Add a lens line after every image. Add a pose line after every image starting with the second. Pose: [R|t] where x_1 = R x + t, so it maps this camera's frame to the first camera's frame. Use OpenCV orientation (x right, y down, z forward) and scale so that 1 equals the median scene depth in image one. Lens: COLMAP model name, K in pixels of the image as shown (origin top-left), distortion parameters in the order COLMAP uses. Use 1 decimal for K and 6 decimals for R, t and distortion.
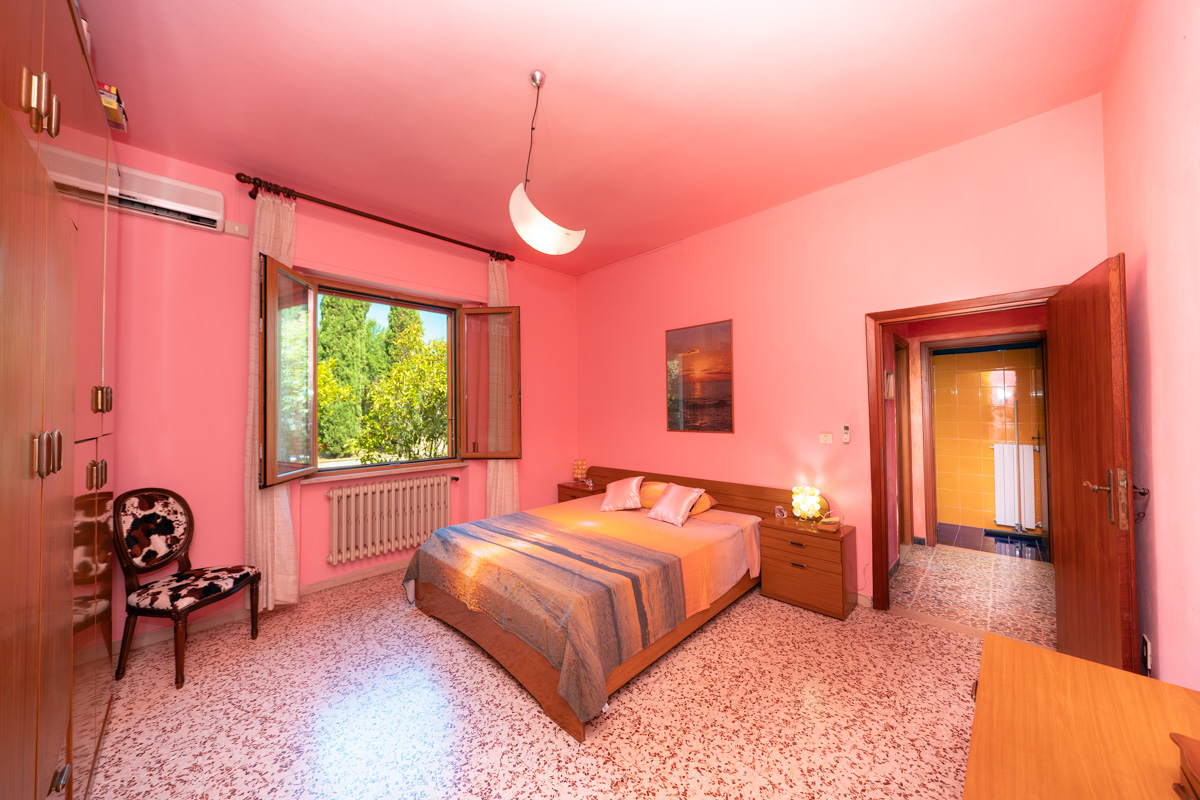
lens RADIAL K [[408.3, 0, 597.5], [0, 408.3, 401.5], [0, 0, 1]] dist [-0.006505, -0.000436]
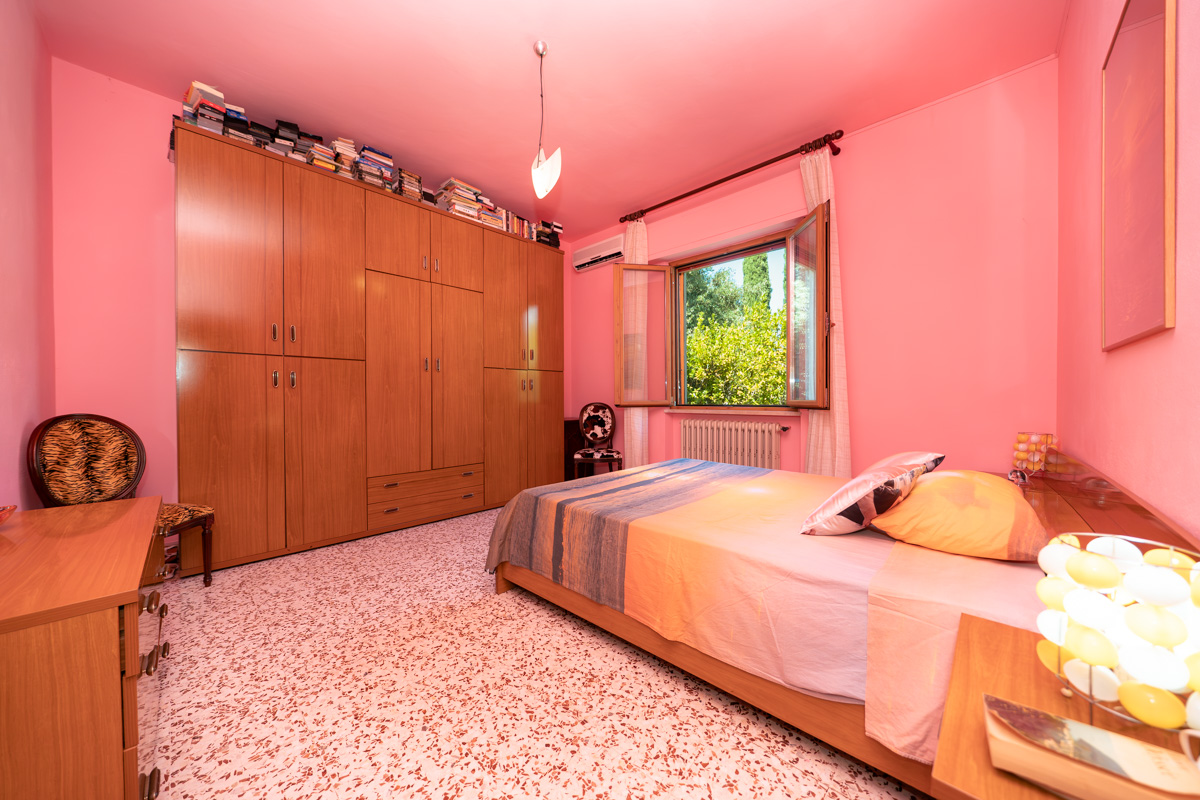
lens RADIAL K [[408.3, 0, 597.5], [0, 408.3, 401.5], [0, 0, 1]] dist [-0.006505, -0.000436]
pose [[0.019669, 0.020149, -0.999604, 1.010651], [0.024121, 0.999496, 0.020621, 0.190507], [0.999516, -0.024517, 0.019173, 1.084832]]
